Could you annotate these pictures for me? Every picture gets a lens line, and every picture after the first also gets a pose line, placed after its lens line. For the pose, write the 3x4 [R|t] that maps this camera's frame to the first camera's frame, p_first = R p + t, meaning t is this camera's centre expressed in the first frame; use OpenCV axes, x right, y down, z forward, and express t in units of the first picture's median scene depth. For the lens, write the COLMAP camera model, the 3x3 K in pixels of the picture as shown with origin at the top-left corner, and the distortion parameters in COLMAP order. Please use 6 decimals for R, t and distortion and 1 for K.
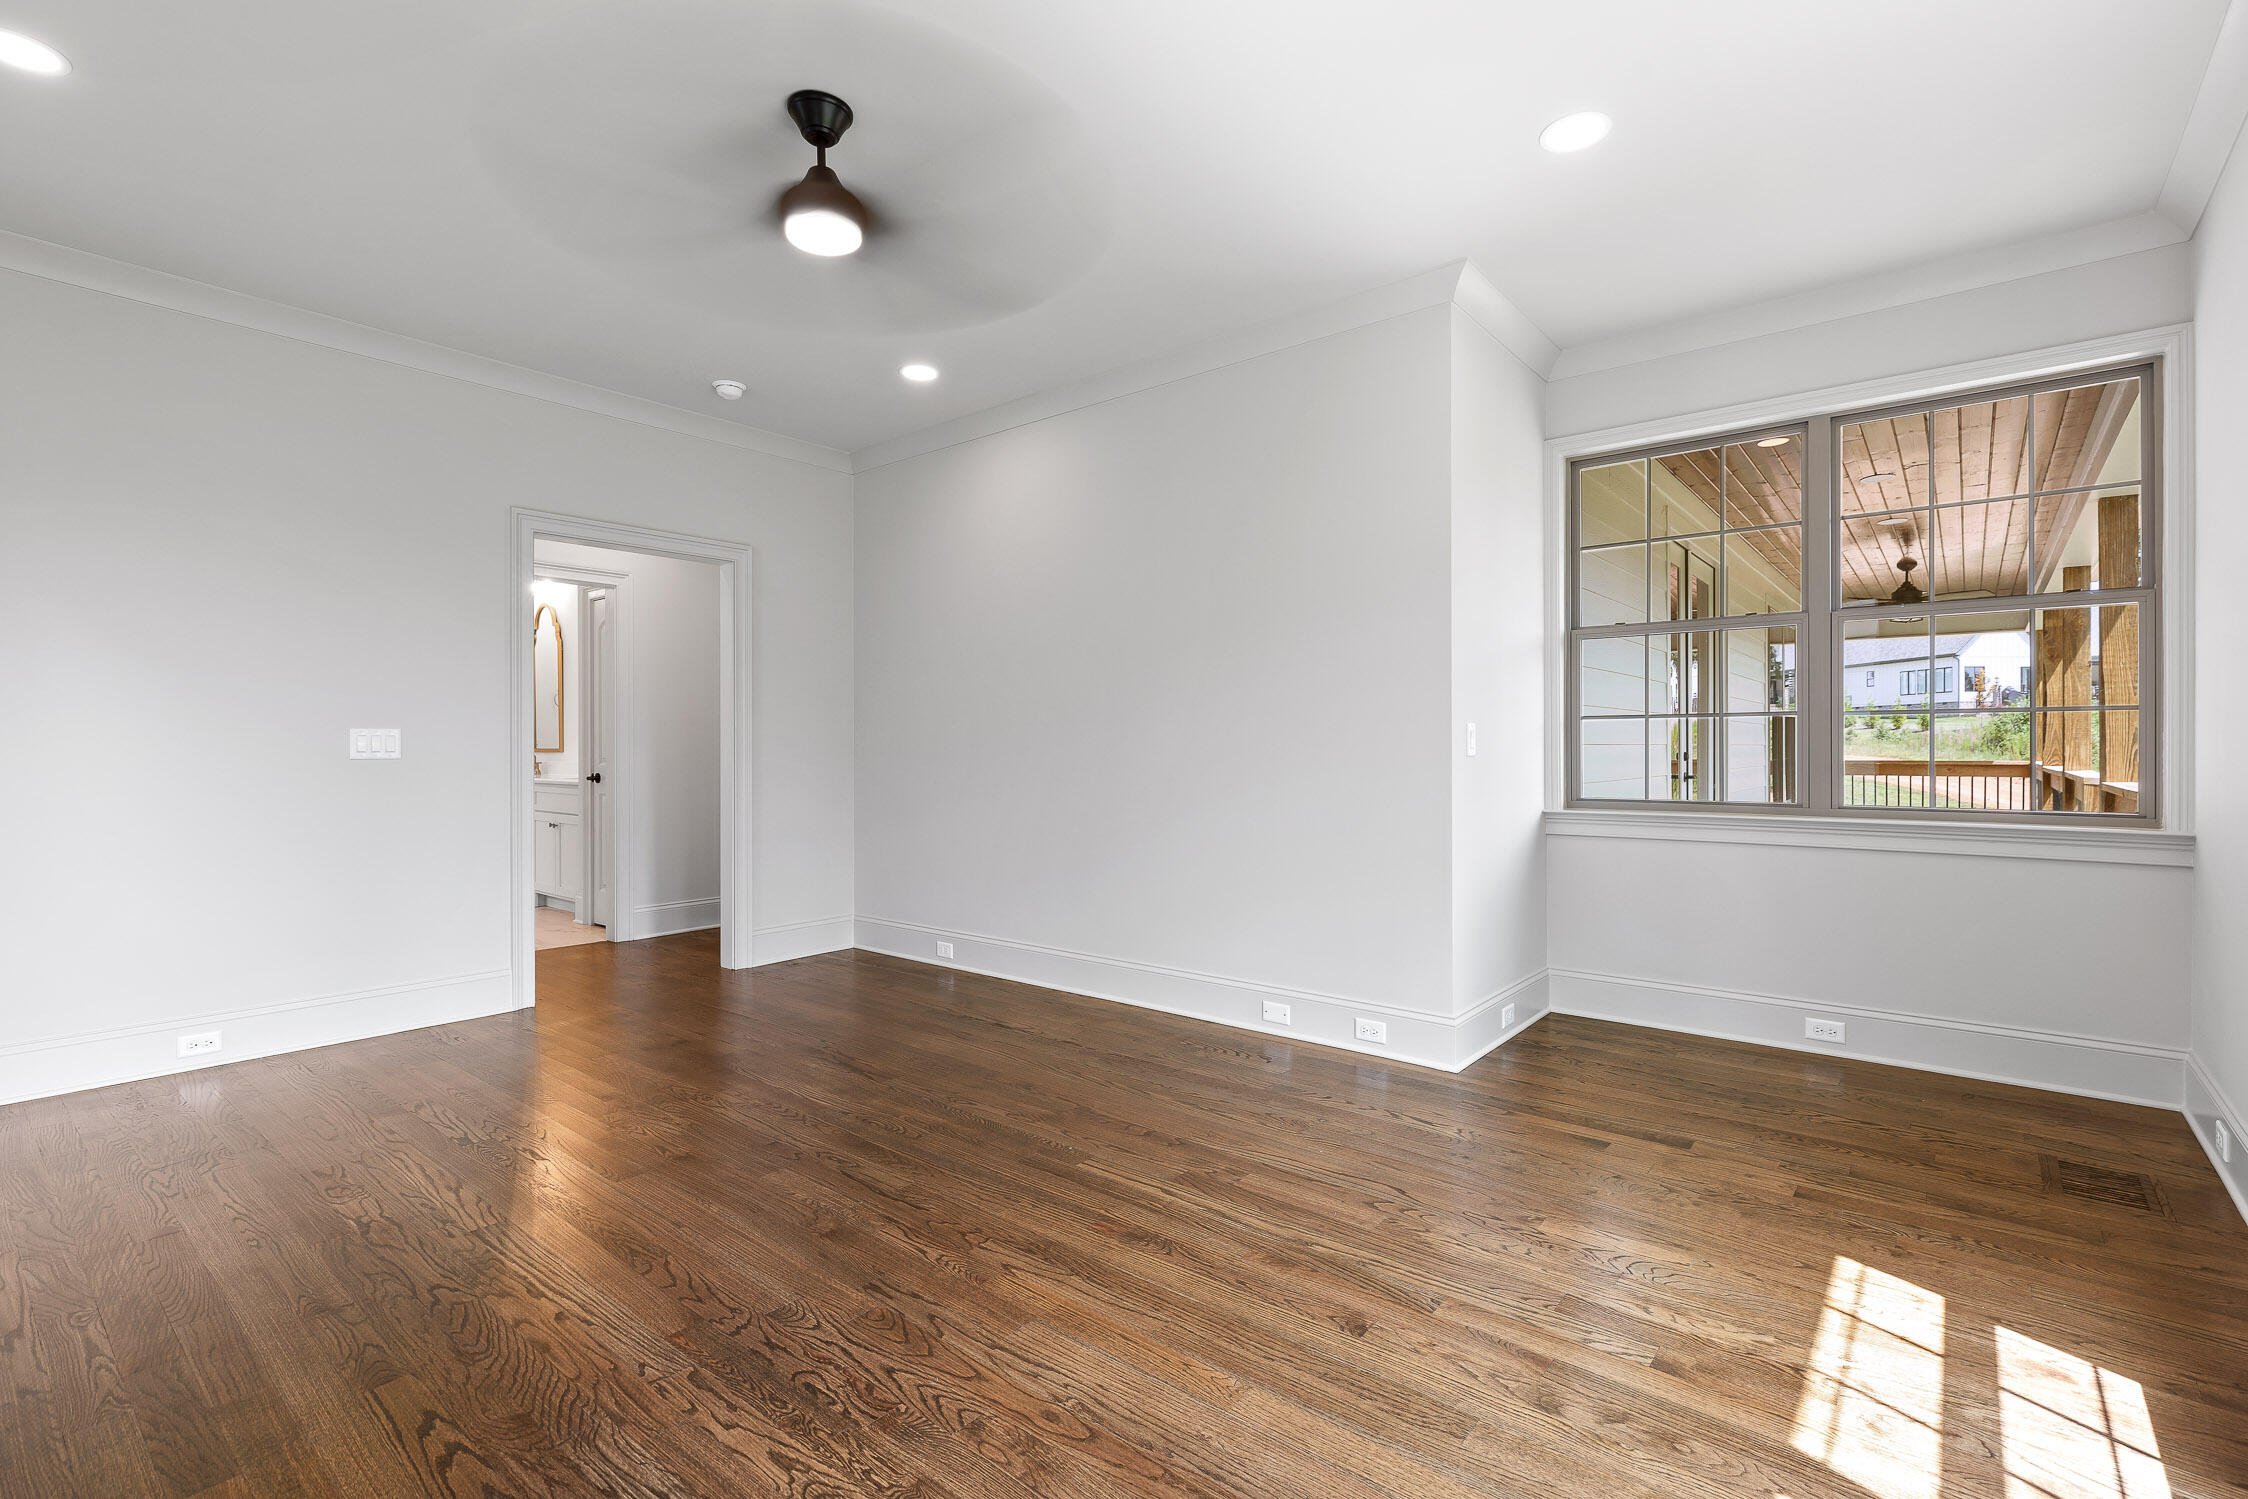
lens RADIAL K [[1021.3, 0, 1132.8], [0, 1021.3, 746.9], [0, 0, 1]] dist [0.001074, 0.000279]
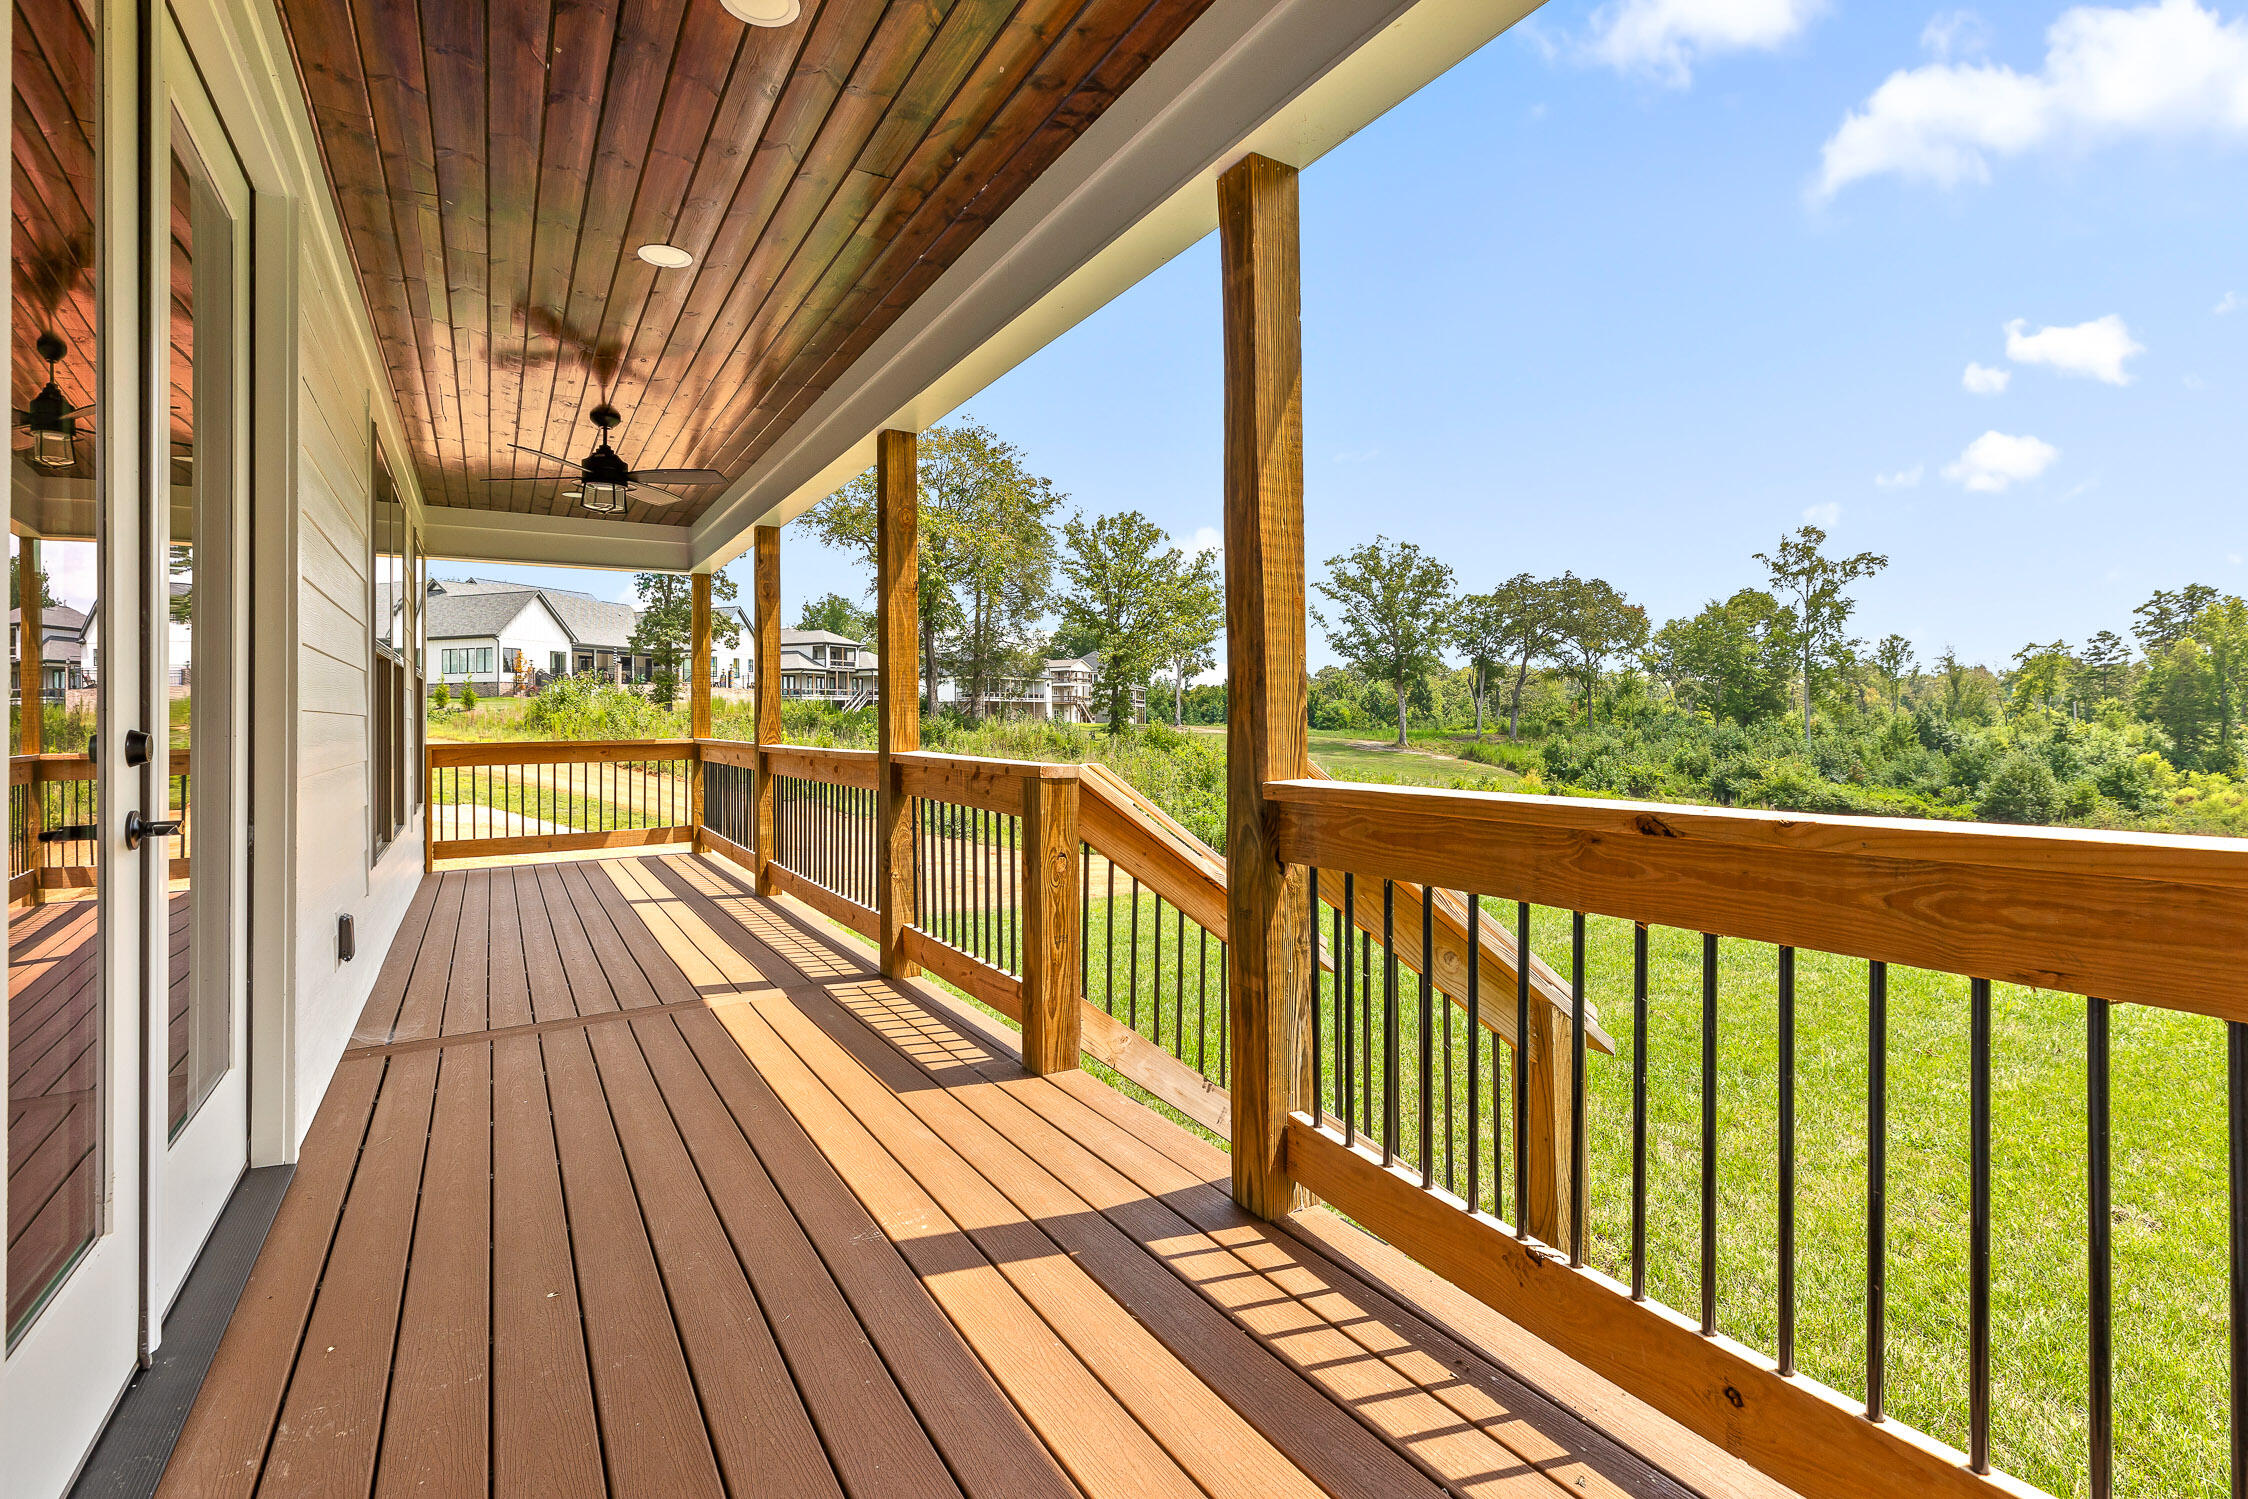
lens RADIAL K [[1021.3, 0, 1149.3], [0, 1021.3, 699.1], [0, 0, 1]] dist [0.001074, 0.000279]
pose [[0.304289, 0.016163, 0.952443, 0.185086], [0.011603, 0.999719, -0.020673, 0.003121], [-0.952509, 0.017342, 0.304016, 0.336968]]
